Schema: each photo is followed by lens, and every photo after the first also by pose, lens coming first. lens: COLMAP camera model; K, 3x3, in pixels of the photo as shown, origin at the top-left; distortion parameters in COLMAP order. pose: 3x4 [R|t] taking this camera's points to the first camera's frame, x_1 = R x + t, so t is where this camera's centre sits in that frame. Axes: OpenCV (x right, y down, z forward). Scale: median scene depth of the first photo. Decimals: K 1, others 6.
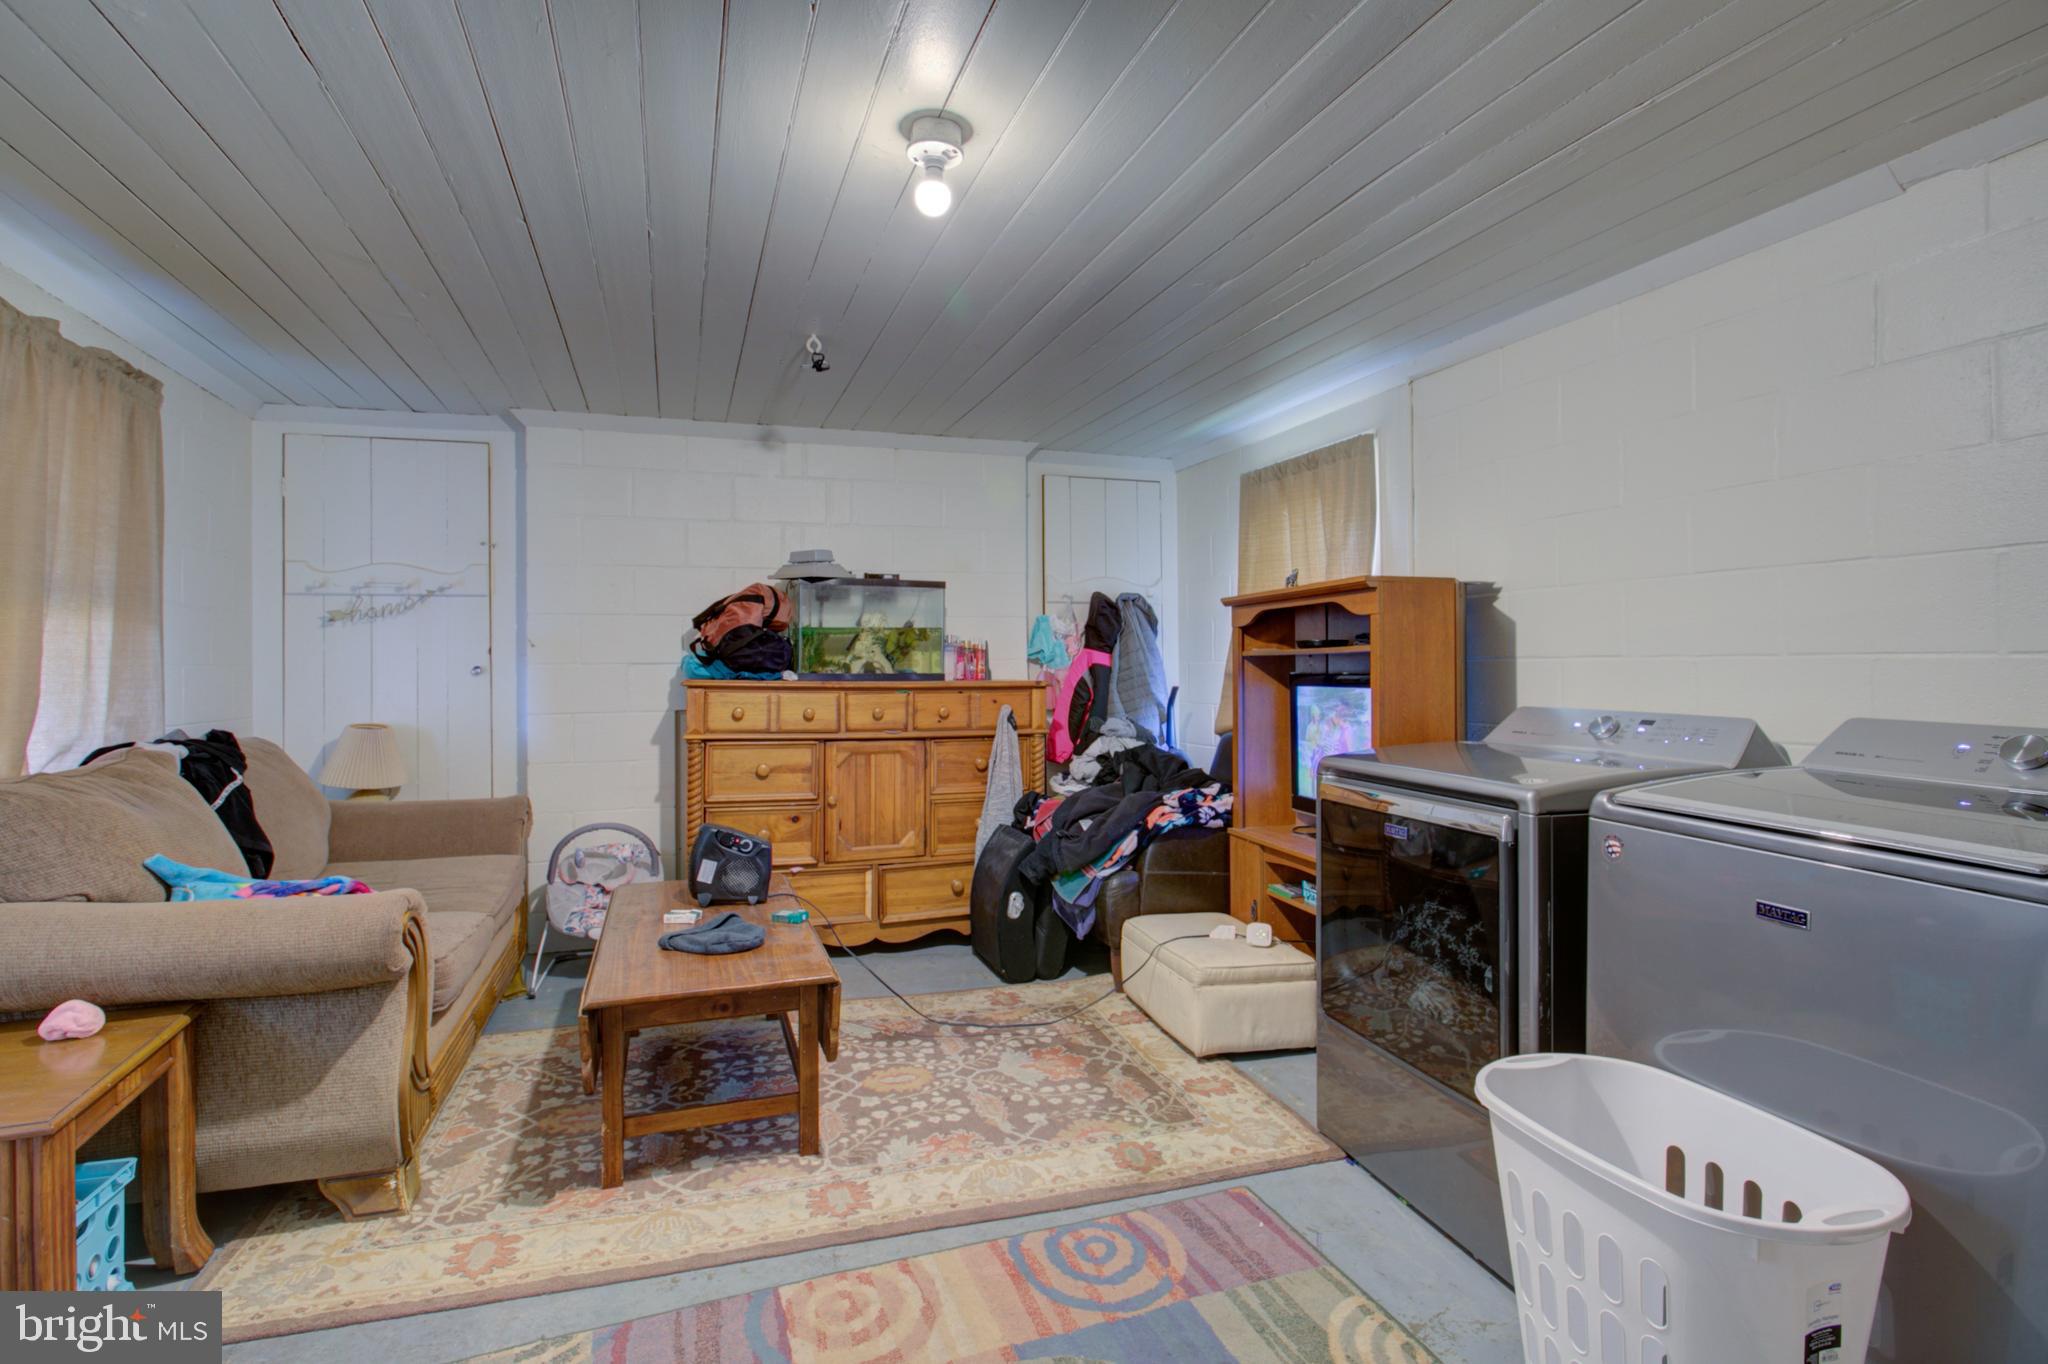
lens RADIAL K [[1005.3, 0, 1016.1], [0, 1005.3, 670.8], [0, 0, 1]] dist [-0.003039, -0.000025]
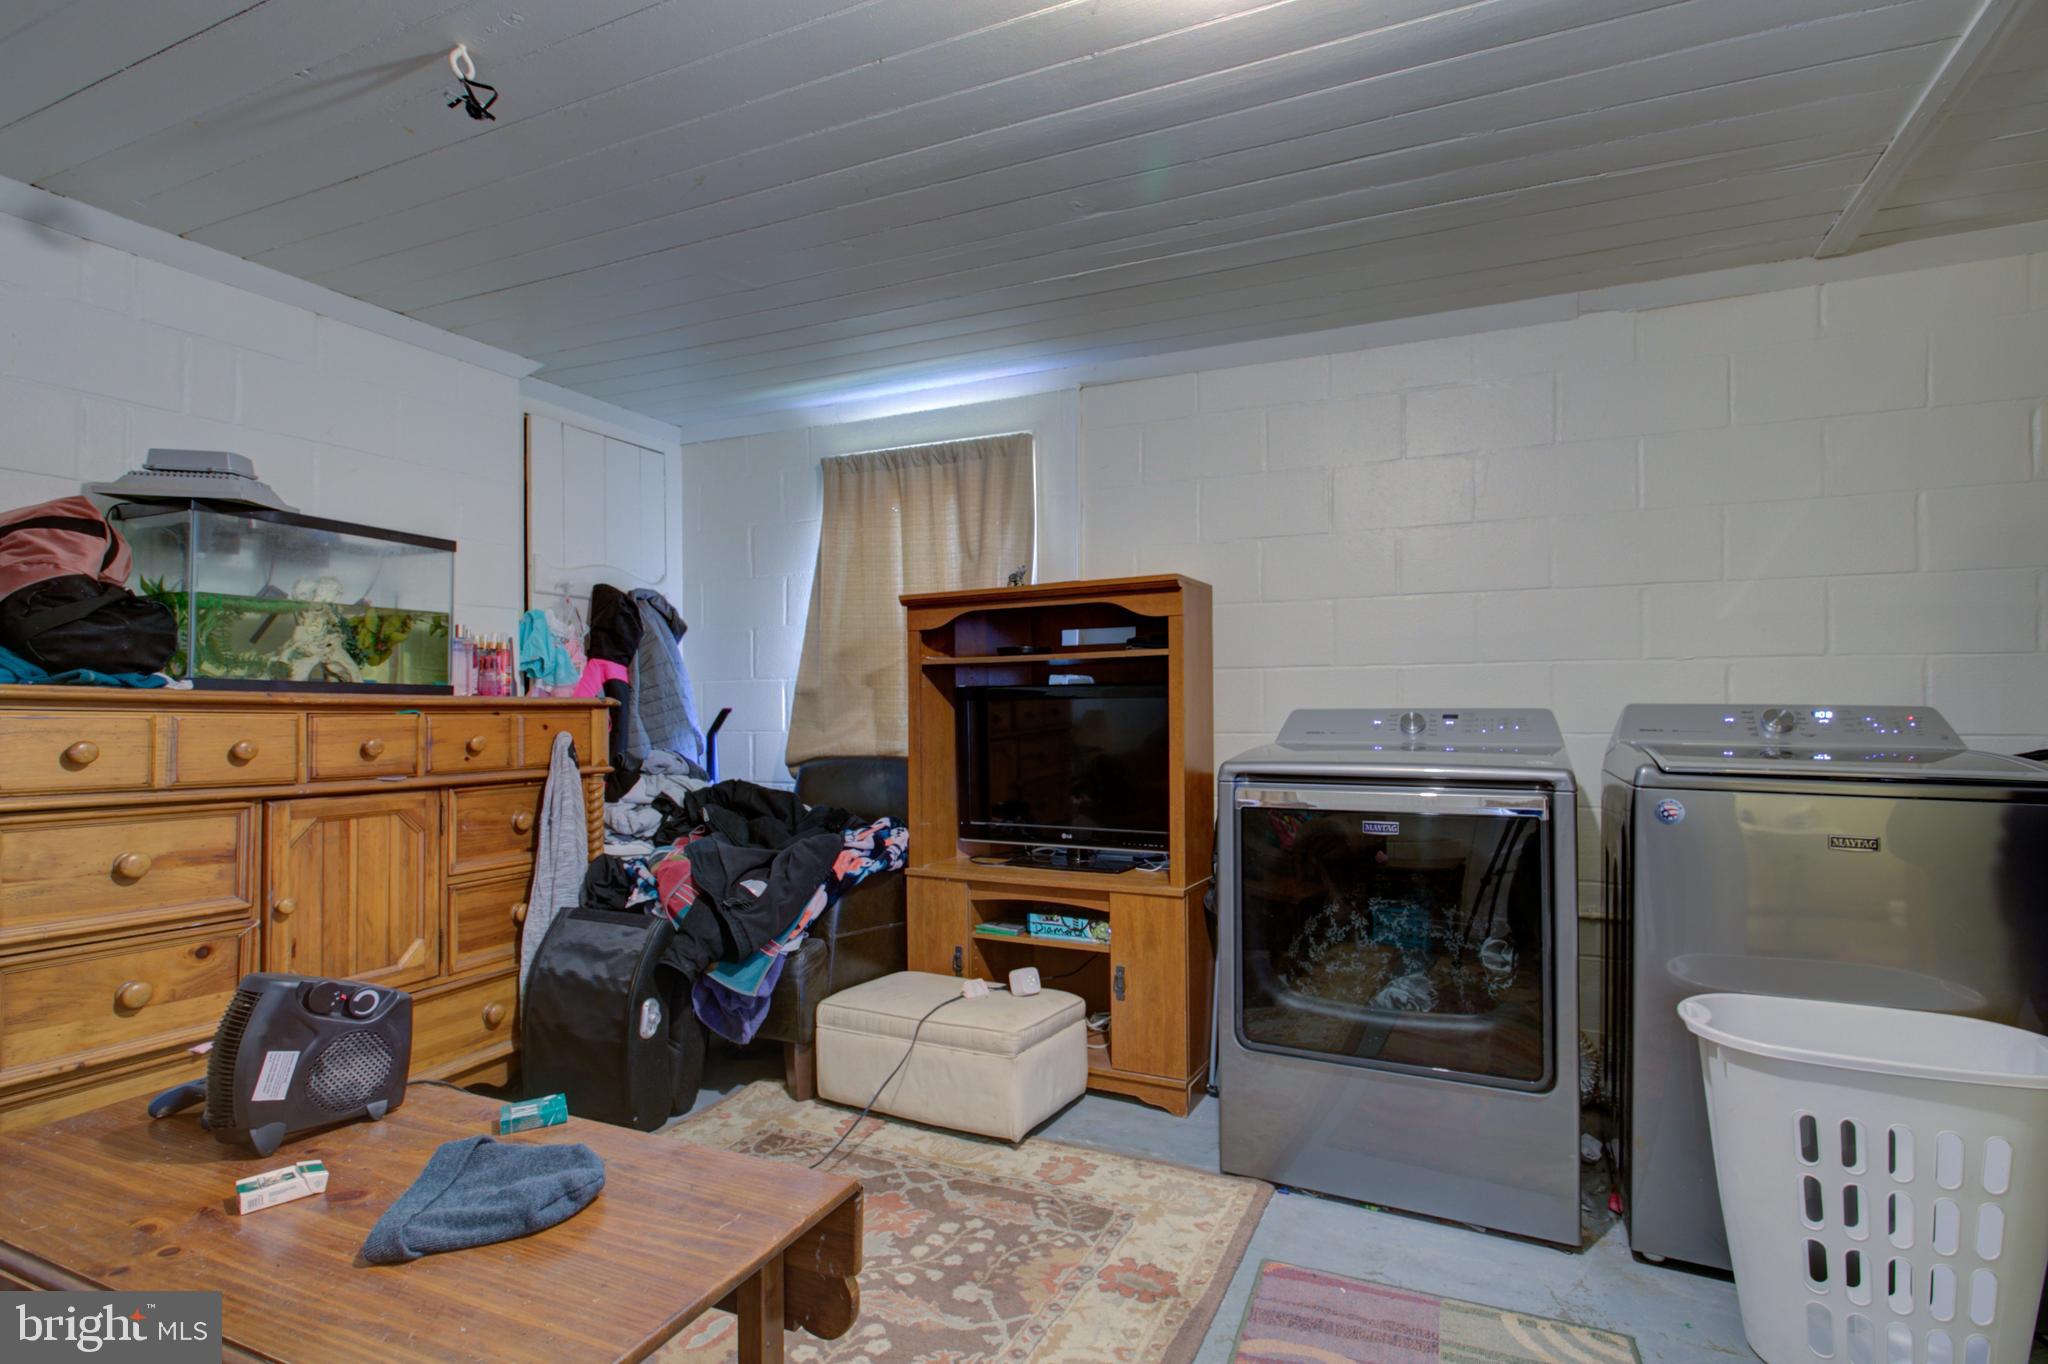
lens RADIAL K [[1007.1, 0, 1037.0], [0, 1007.1, 705.4], [0, 0, 1]] dist [-0.005651, -0.000069]
pose [[0.678928, 0.001918, 0.734202, -0.314812], [0.007000, 0.999934, -0.009086, 0.026434], [-0.734171, 0.011308, 0.678870, 0.324117]]
